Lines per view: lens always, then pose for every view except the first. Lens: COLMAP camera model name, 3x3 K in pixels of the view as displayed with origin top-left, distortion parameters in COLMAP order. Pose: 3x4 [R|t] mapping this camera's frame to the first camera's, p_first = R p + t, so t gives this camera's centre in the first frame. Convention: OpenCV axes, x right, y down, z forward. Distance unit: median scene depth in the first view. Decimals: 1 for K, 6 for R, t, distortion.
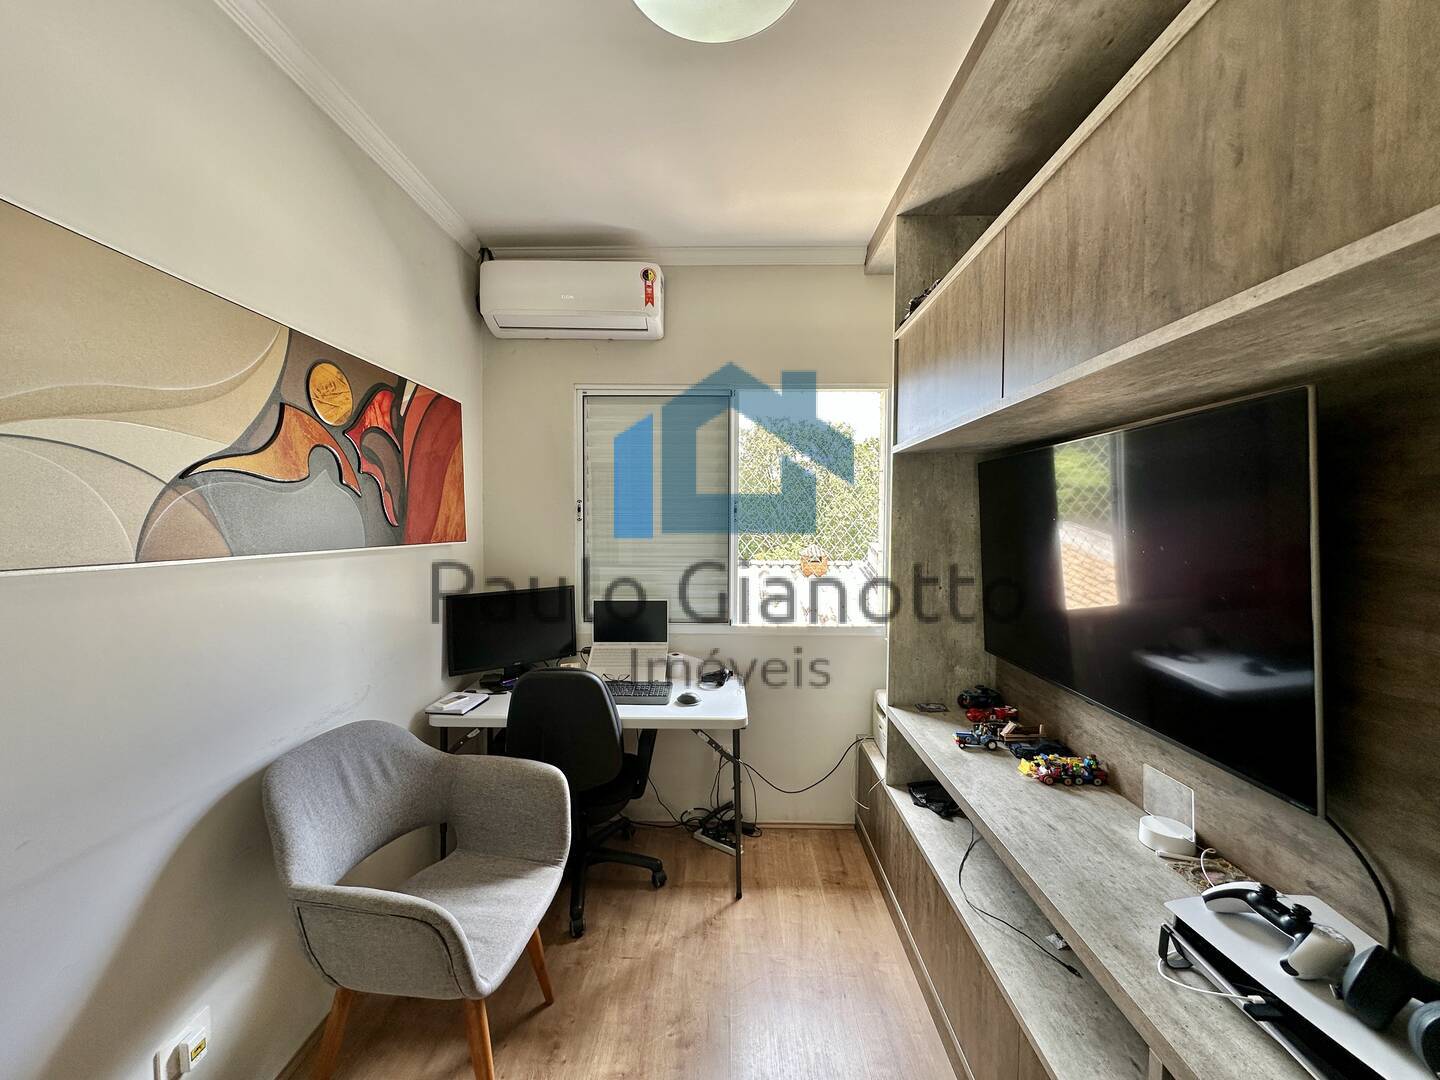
lens RADIAL K [[575.4, 0, 720.9], [0, 575.4, 538.1], [0, 0, 1]] dist [-0.004873, 0.001284]
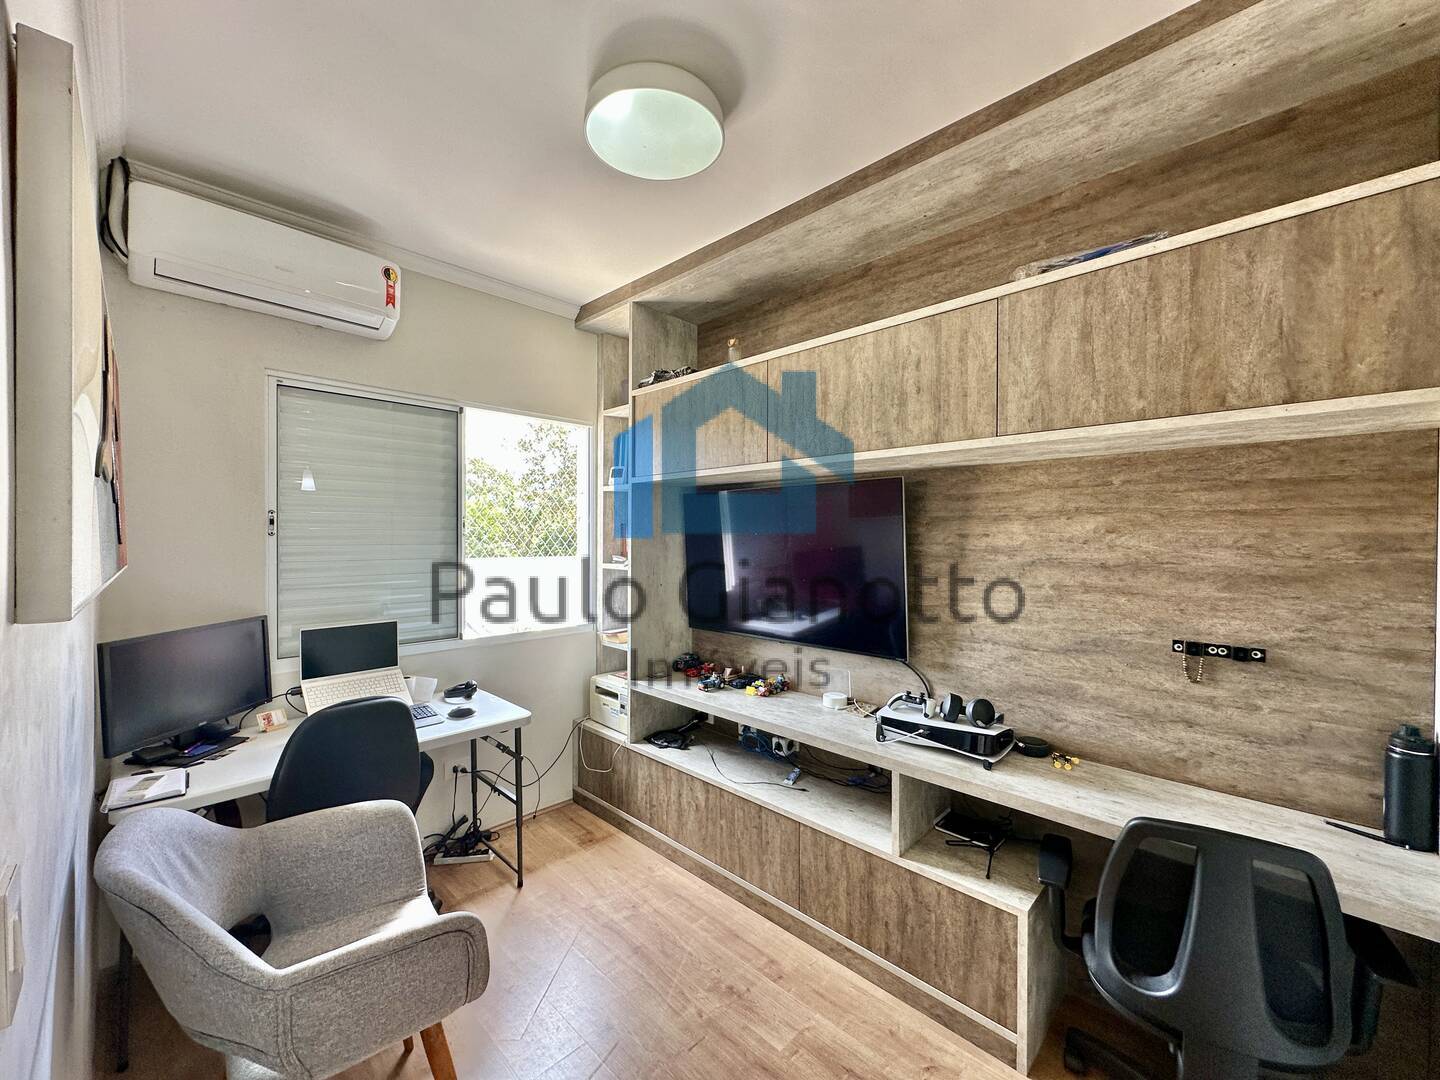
lens RADIAL K [[575.4, 0, 719.4], [0, 575.4, 538.0], [0, 0, 1]] dist [-0.004873, 0.001284]
pose [[0.688338, -0.005103, 0.725372, -0.505555], [0.023742, 0.999598, -0.015498, 0.001052], [-0.725001, 0.027890, 0.688183, -0.028747]]
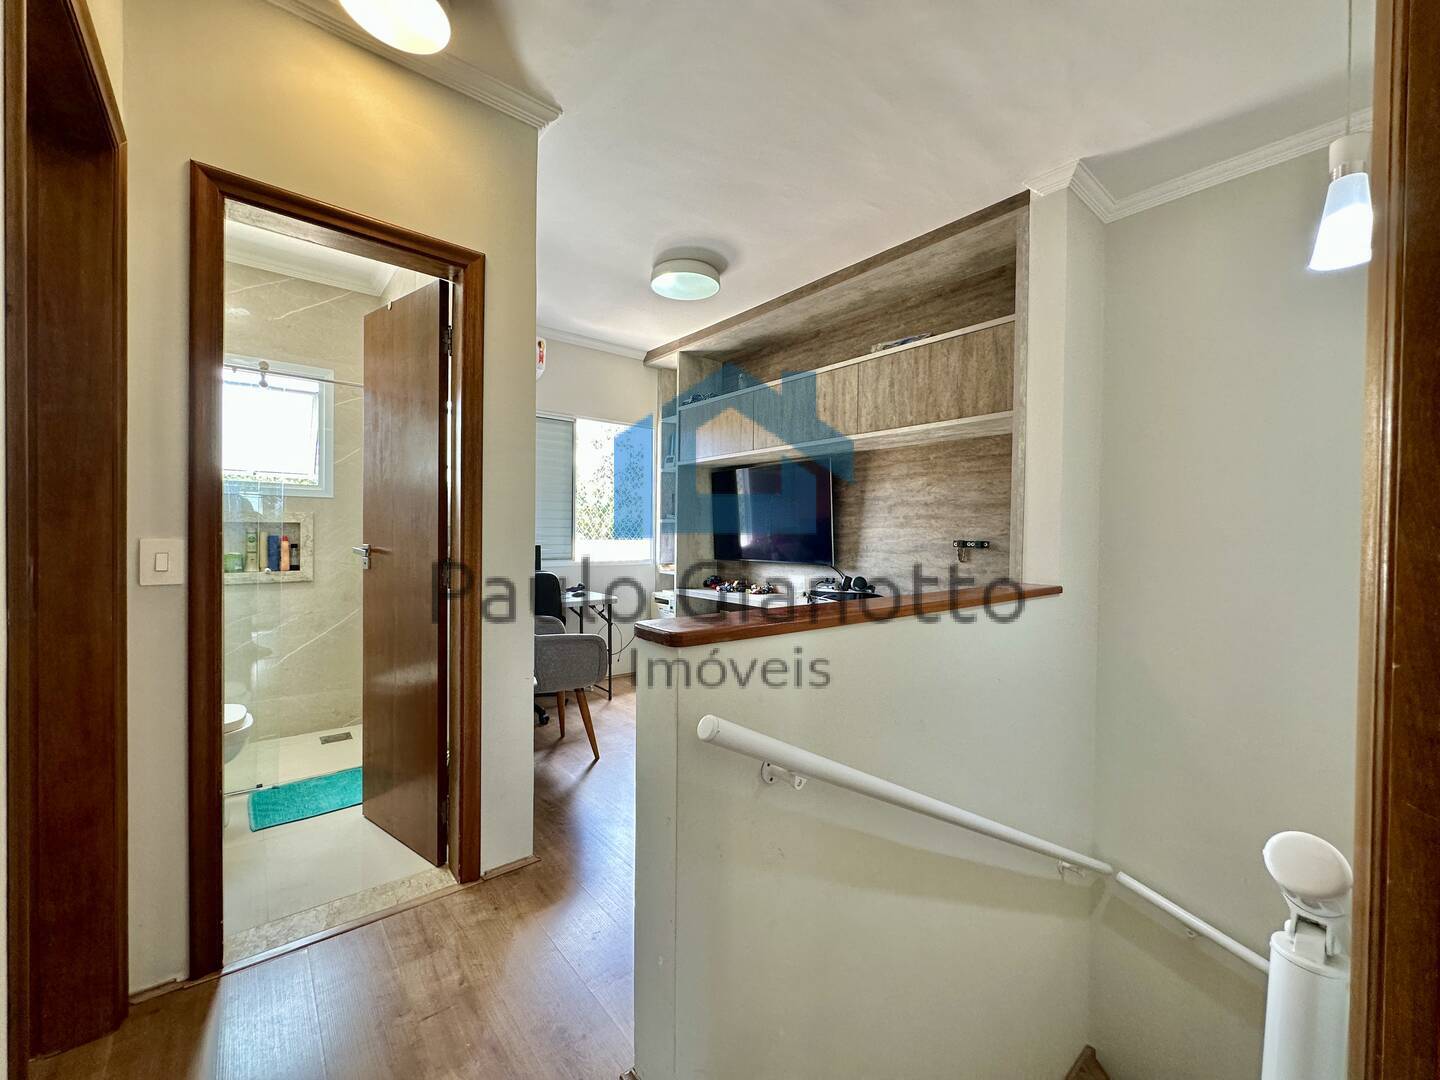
lens RADIAL K [[575.4, 0, 719.9], [0, 575.4, 541.4], [0, 0, 1]] dist [-0.004873, 0.001284]
pose [[0.760003, -0.004323, 0.649905, -0.934083], [0.013514, 0.999867, -0.009153, 0.148676], [-0.649779, 0.015739, 0.759960, -0.666280]]
